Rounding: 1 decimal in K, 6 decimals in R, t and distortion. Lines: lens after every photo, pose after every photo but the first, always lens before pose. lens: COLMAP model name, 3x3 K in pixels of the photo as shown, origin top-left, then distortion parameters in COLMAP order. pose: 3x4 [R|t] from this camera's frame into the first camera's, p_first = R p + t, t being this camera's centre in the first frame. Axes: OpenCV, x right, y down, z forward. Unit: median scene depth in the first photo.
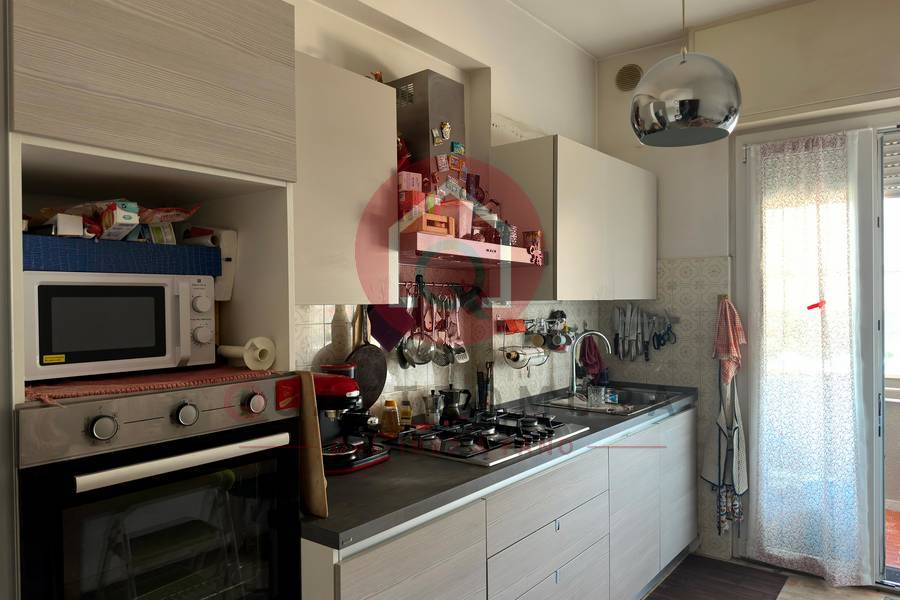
lens RADIAL K [[635.7, 0, 450.0], [0, 635.7, 300.0], [0, 0, 1]] dist [0.075162, -0.107012]
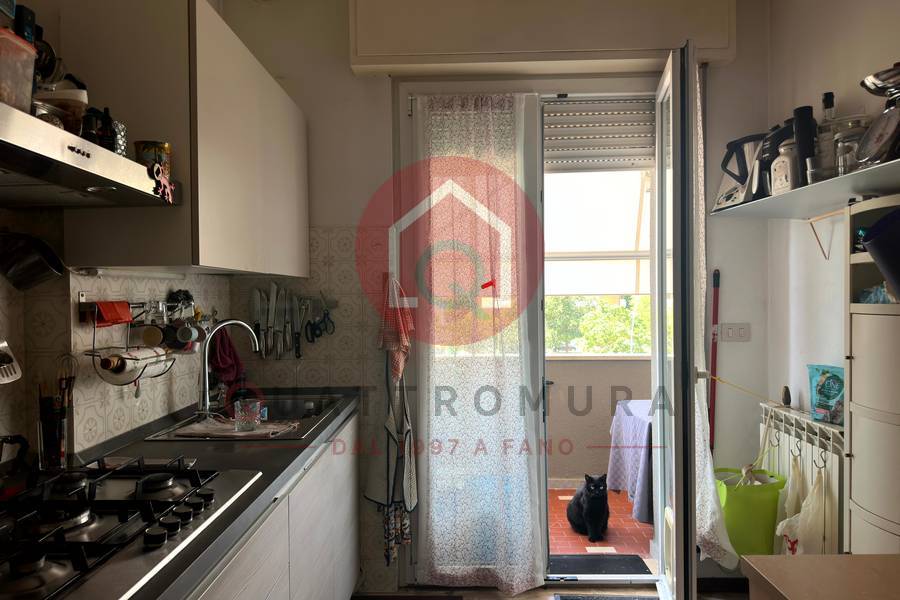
lens RADIAL K [[635.7, 0, 450.0], [0, 635.7, 300.0], [0, 0, 1]] dist [0.075162, -0.107012]
pose [[0.802459, -0.007025, 0.596665, -0.002203], [0.005685, 0.999975, 0.004128, 0.026727], [-0.596680, 0.000079, 0.802480, 0.316276]]
